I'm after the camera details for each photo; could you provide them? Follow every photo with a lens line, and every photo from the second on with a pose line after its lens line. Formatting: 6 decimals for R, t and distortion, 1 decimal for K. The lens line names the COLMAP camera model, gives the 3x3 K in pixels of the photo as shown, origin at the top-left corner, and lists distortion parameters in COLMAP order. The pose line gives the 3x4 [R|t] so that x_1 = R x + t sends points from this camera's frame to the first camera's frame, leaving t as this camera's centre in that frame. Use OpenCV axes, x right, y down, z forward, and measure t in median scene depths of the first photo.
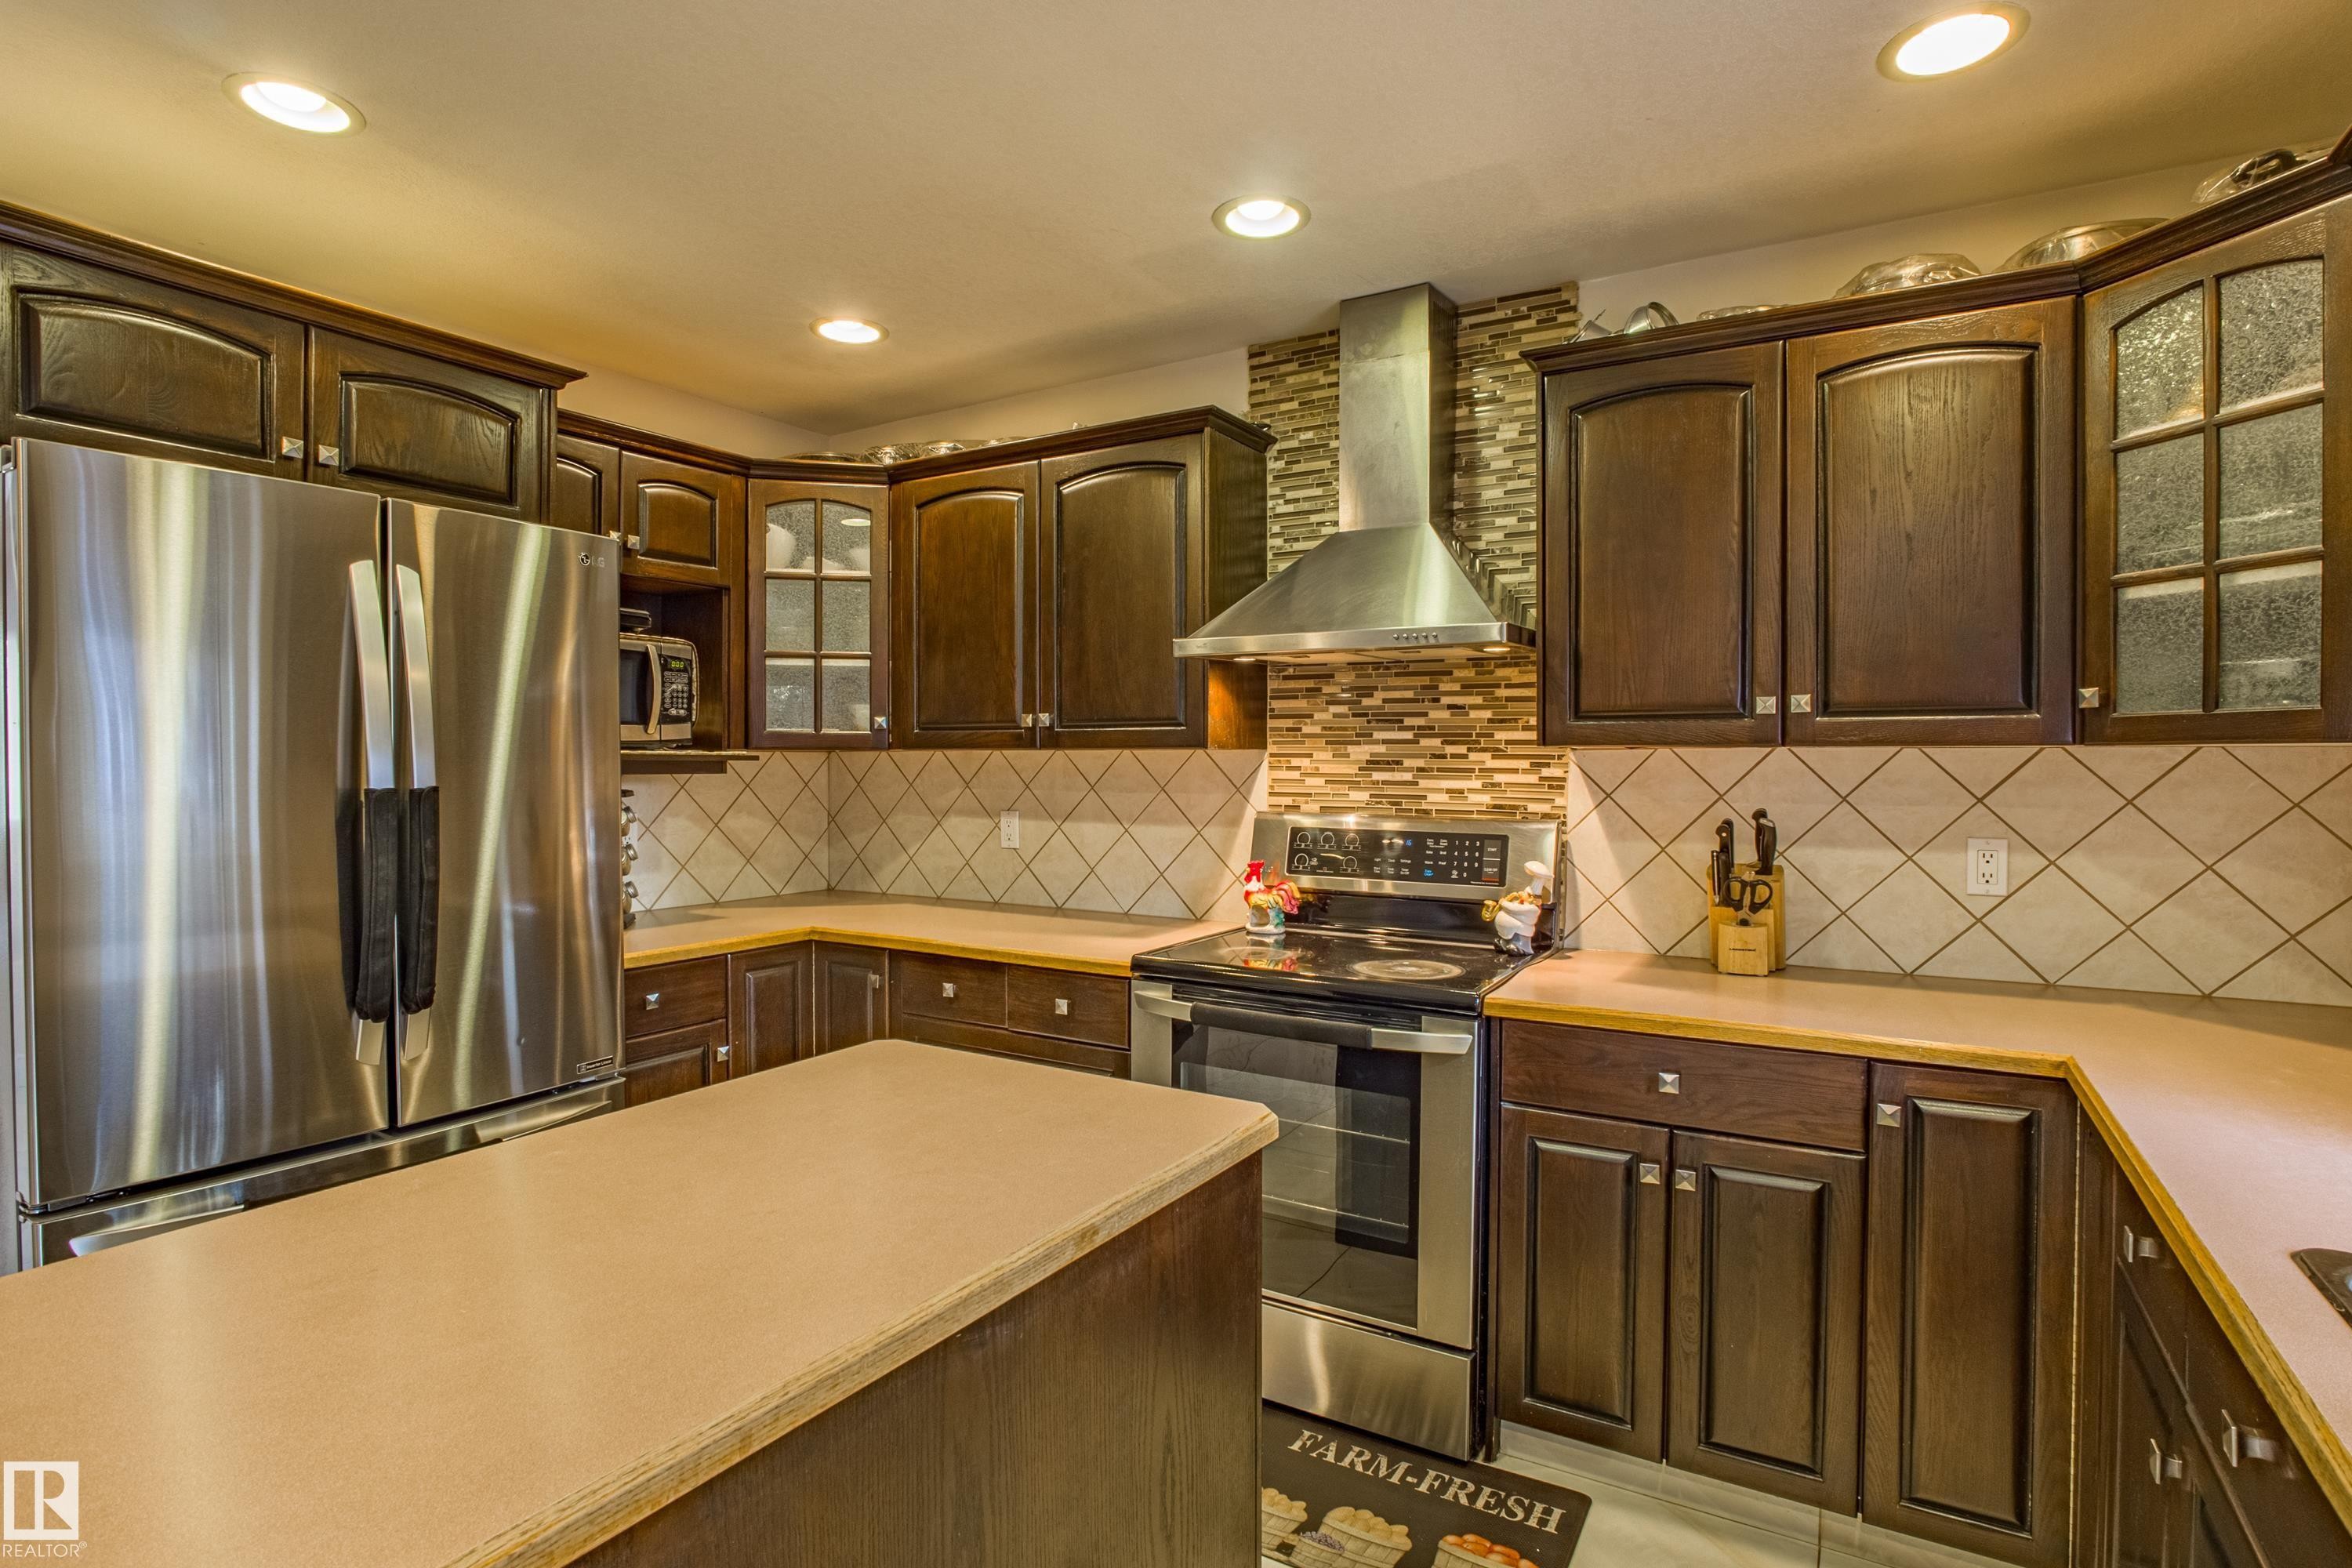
lens RADIAL K [[1177.5, 0, 1177.2], [0, 1177.5, 784.7], [0, 0, 1]] dist [-0.011208, 0.001348]
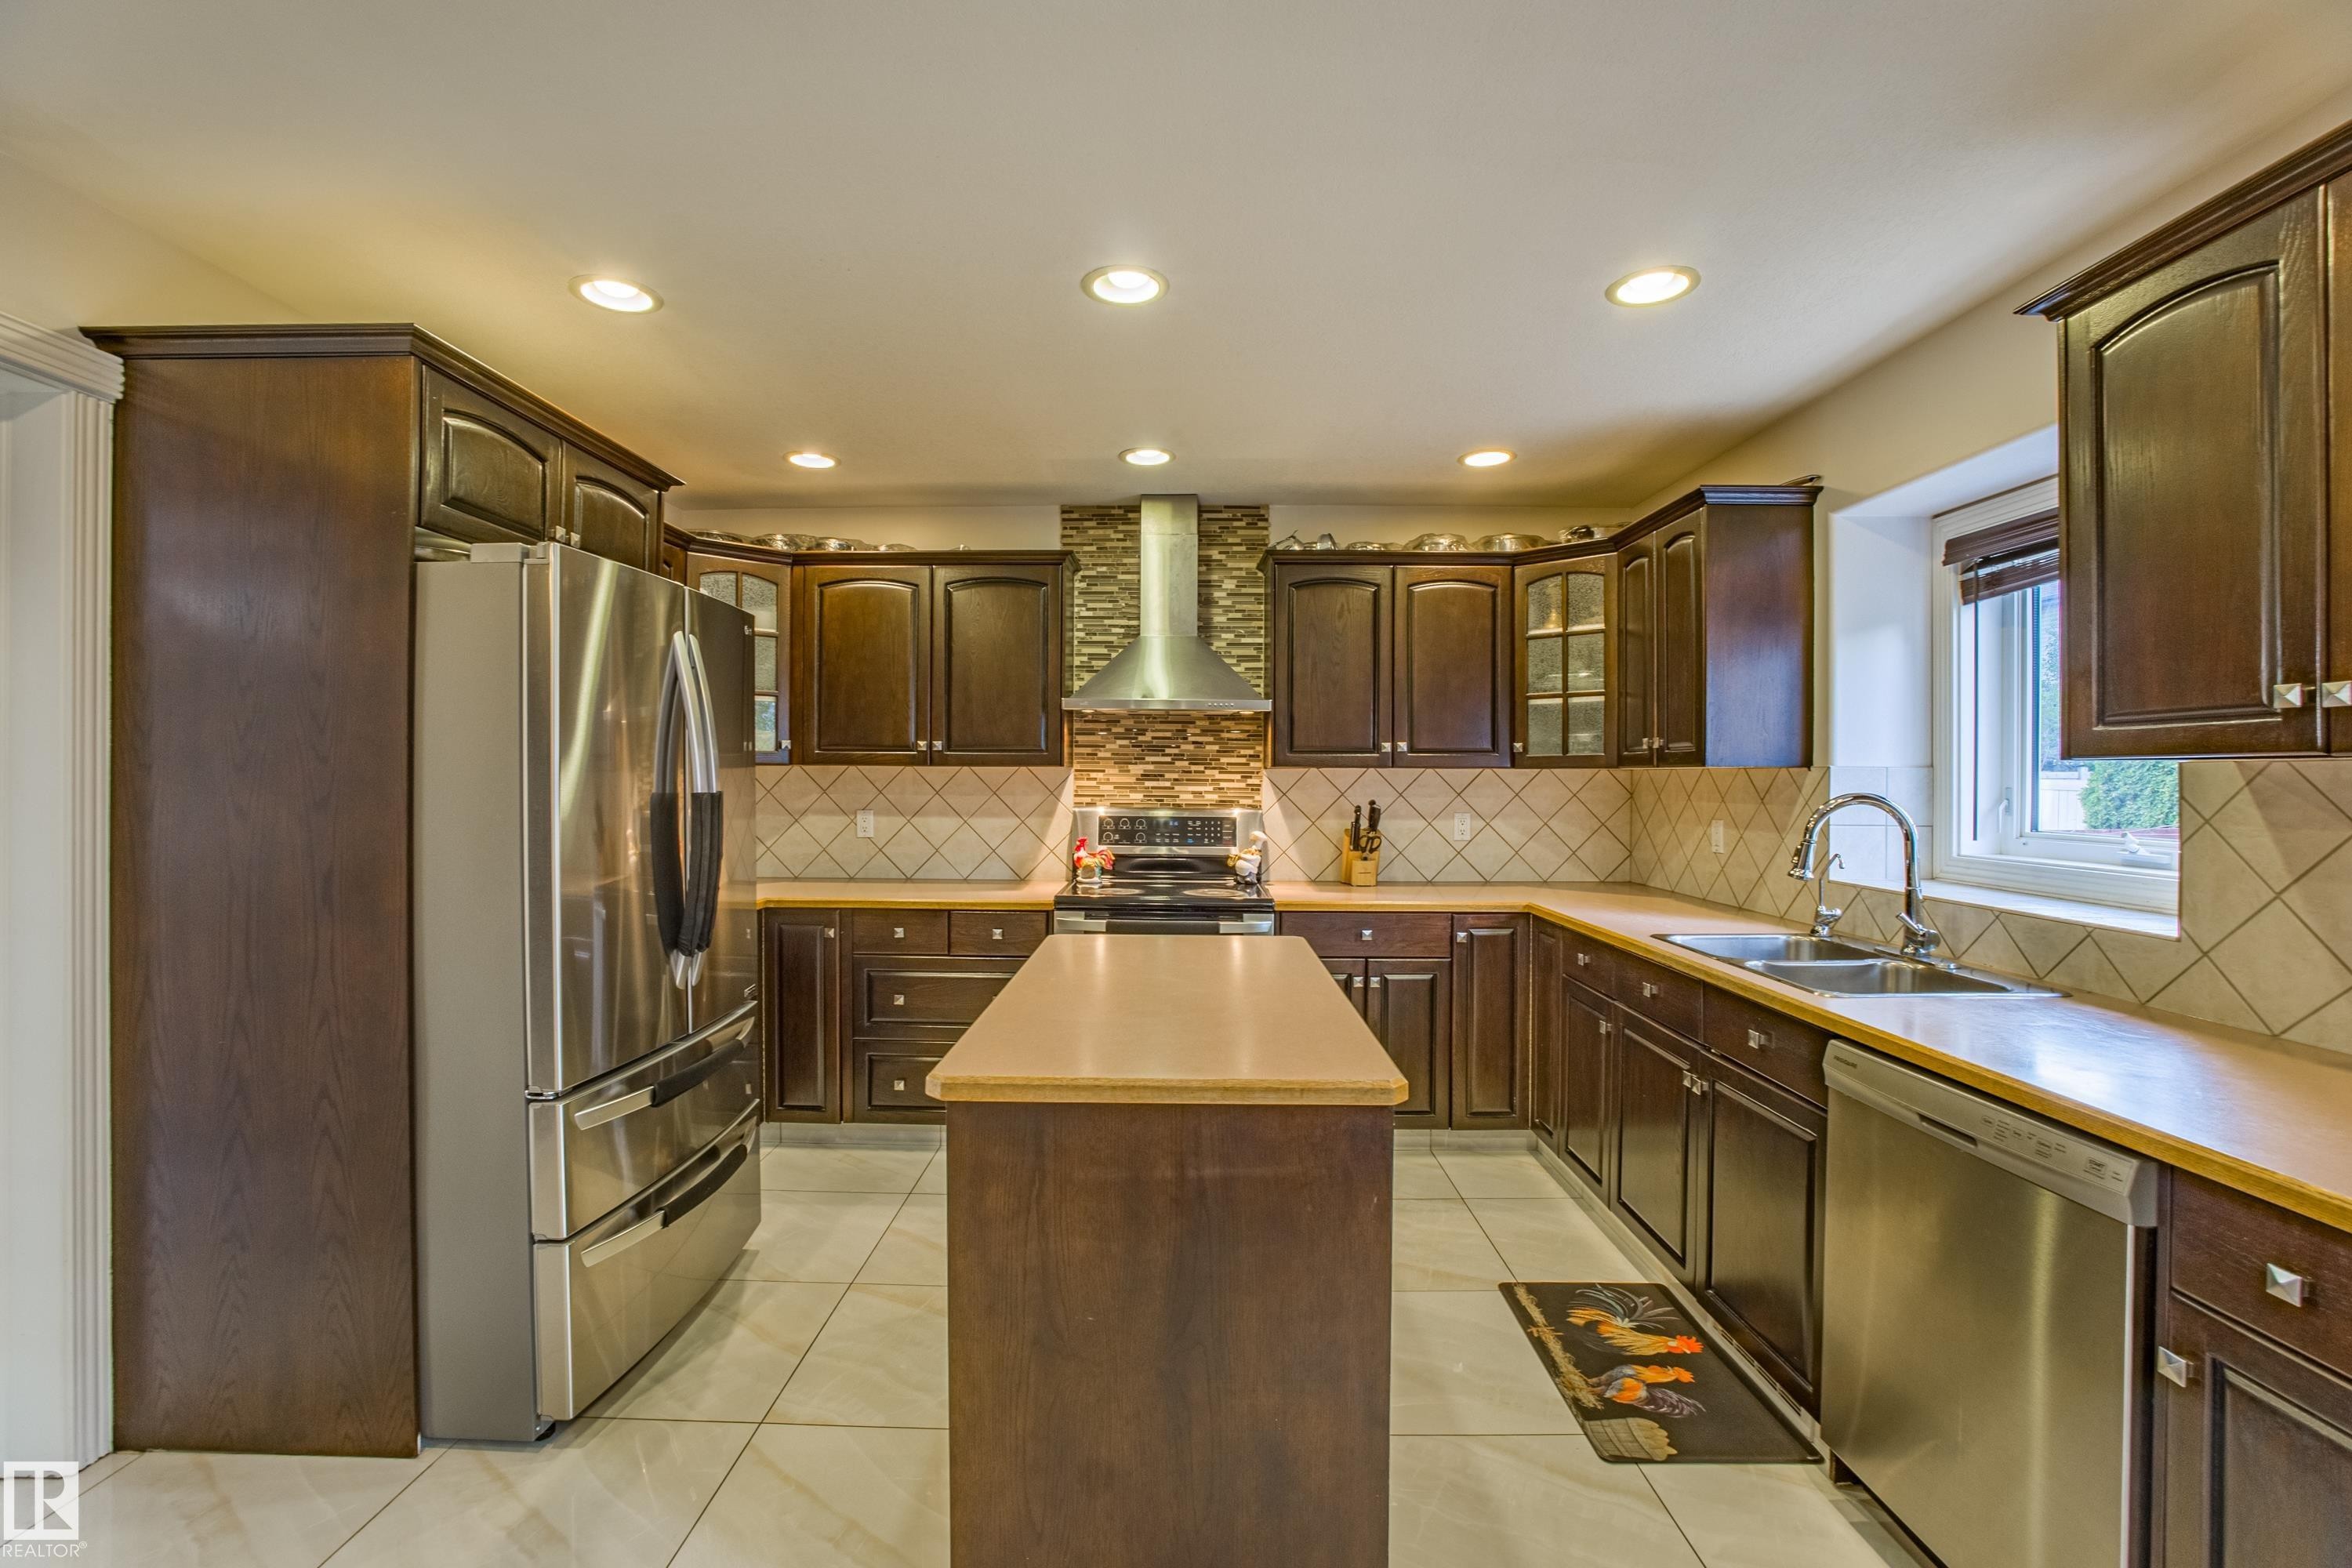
lens RADIAL K [[1013.3, 0, 1170.8], [0, 1013.3, 784.4], [0, 0, 1]] dist [0.000452, -0.000274]
pose [[0.867511, -0.000274, 0.497418, -0.544364], [0.006464, 0.999922, -0.010723, 0.009425], [-0.497376, 0.012517, 0.867445, -0.252611]]
